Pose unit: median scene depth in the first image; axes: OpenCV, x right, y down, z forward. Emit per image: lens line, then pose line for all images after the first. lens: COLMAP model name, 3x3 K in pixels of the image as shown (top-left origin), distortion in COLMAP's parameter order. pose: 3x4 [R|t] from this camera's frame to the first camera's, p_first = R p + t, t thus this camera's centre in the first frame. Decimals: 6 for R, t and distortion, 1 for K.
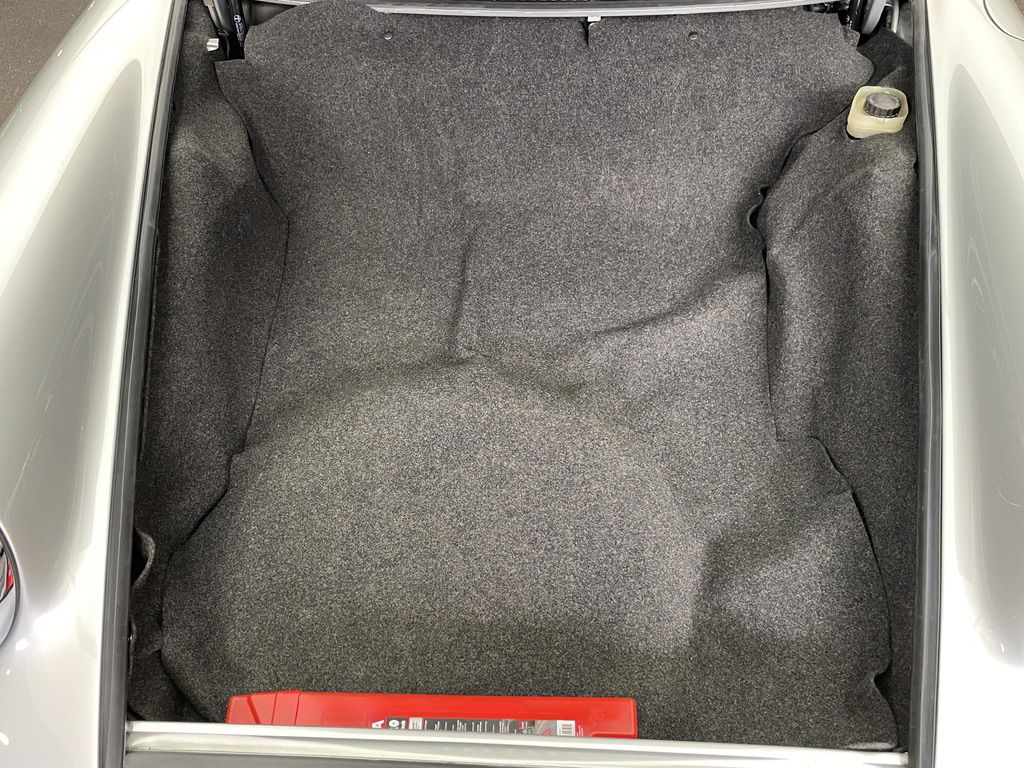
lens RADIAL K [[905.6, 0, 509.4], [0, 905.6, 382.7], [0, 0, 1]] dist [0.066794, -0.061297]
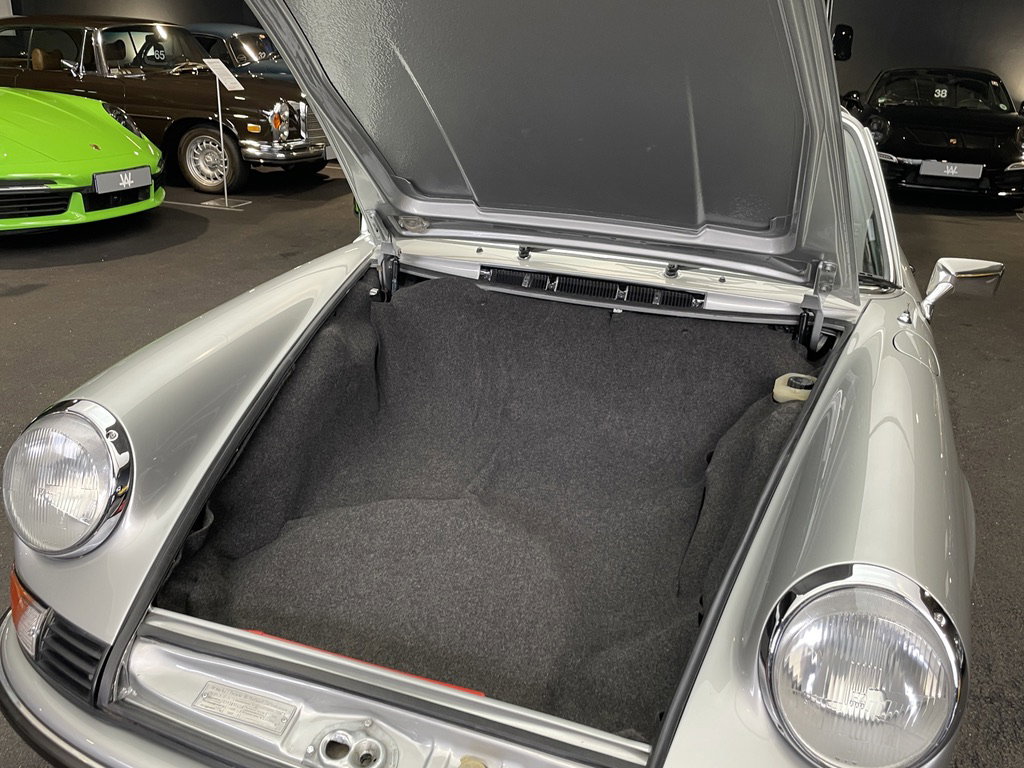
lens RADIAL K [[905.6, 0, 510.4], [0, 905.6, 393.7], [0, 0, 1]] dist [0.066794, -0.061297]
pose [[0.956727, 0.160645, -0.242625, 0.301061], [-0.248364, 0.885269, -0.393211, 0.334042], [0.151621, 0.436454, 0.886859, -0.259203]]
